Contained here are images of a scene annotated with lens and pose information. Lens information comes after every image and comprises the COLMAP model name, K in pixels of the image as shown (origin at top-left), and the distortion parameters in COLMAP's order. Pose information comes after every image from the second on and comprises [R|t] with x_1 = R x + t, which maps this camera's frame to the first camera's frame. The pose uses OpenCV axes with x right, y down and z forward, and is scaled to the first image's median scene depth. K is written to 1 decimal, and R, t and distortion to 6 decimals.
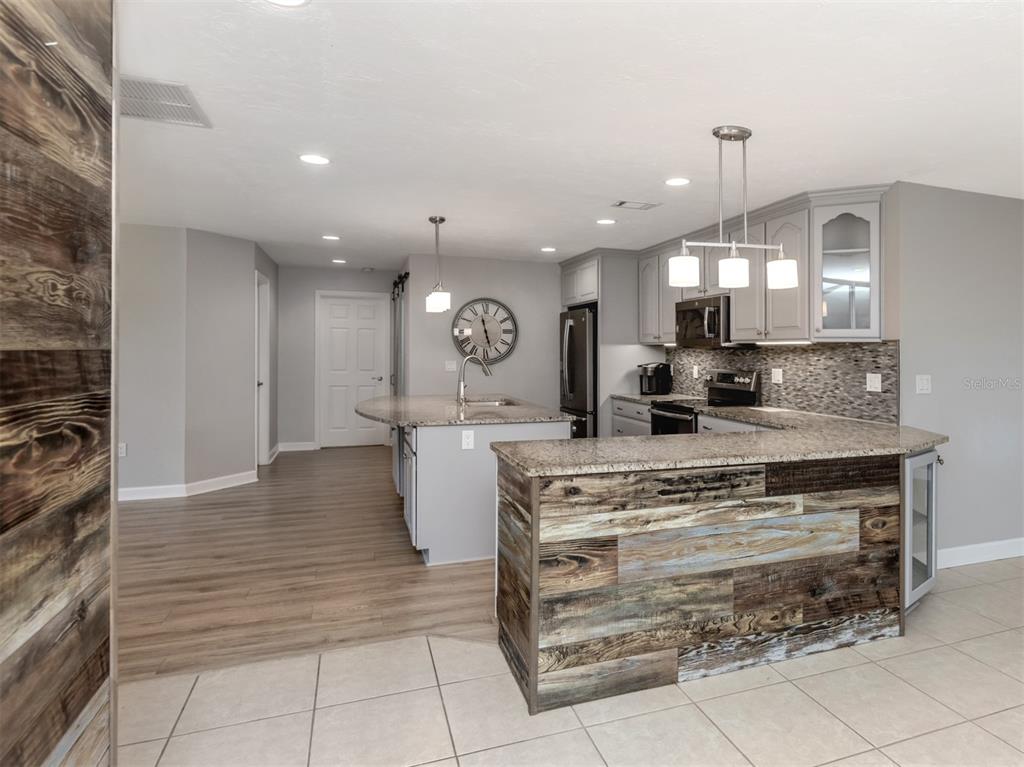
lens RADIAL K [[518.3, 0, 514.9], [0, 518.3, 350.5], [0, 0, 1]] dist [0.001525, 0.000149]
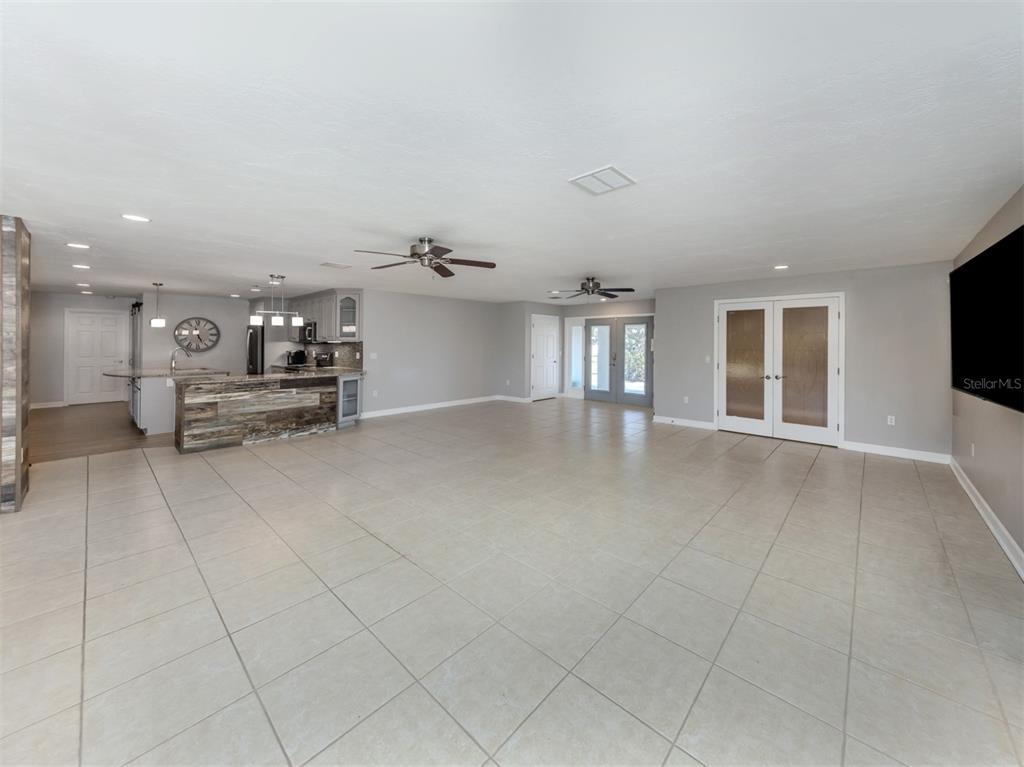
lens RADIAL K [[396.9, 0, 542.9], [0, 396.9, 337.2], [0, 0, 1]] dist [-0.001693, -0.000254]
pose [[0.848343, 0.004032, 0.529432, 0.513527], [0.000569, 0.999963, -0.008527, -0.029989], [-0.529447, 0.007535, 0.848309, -1.890113]]
